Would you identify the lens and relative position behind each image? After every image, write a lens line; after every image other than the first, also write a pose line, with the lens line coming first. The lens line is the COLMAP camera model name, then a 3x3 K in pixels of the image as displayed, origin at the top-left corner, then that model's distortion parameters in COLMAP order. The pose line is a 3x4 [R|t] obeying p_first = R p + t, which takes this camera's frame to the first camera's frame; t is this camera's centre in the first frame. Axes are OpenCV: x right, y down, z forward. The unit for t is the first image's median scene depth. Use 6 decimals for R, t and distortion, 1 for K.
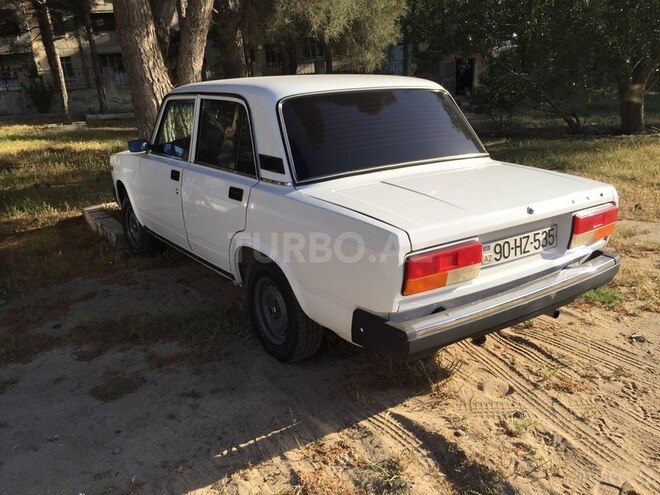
lens RADIAL K [[574.1, 0, 330.0], [0, 574.1, 247.5], [0, 0, 1]] dist [0.027087, -0.010878]
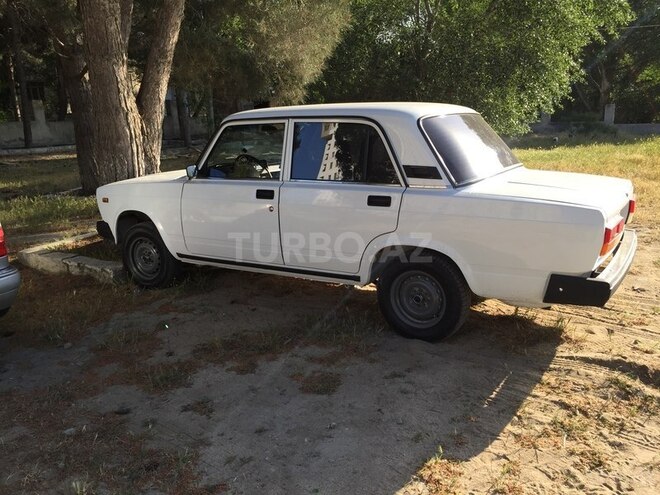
lens RADIAL K [[574.1, 0, 330.0], [0, 574.1, 247.5], [0, 0, 1]] dist [0.027087, -0.010878]
pose [[0.915889, -0.081726, 0.393025, -0.685415], [0.108866, 0.992934, -0.047226, 0.040044], [-0.386388, 0.086041, 0.918314, -0.005025]]
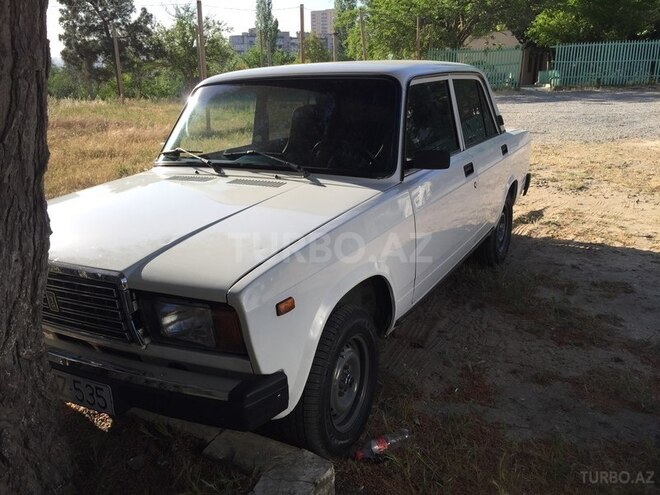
lens RADIAL K [[574.1, 0, 330.0], [0, 574.1, 247.5], [0, 0, 1]] dist [0.027087, -0.010878]
pose [[-0.443346, -0.270965, 0.854413, -1.016009], [0.255588, 0.875425, 0.410251, -0.471825], [-0.859139, 0.400261, -0.318861, 1.659211]]
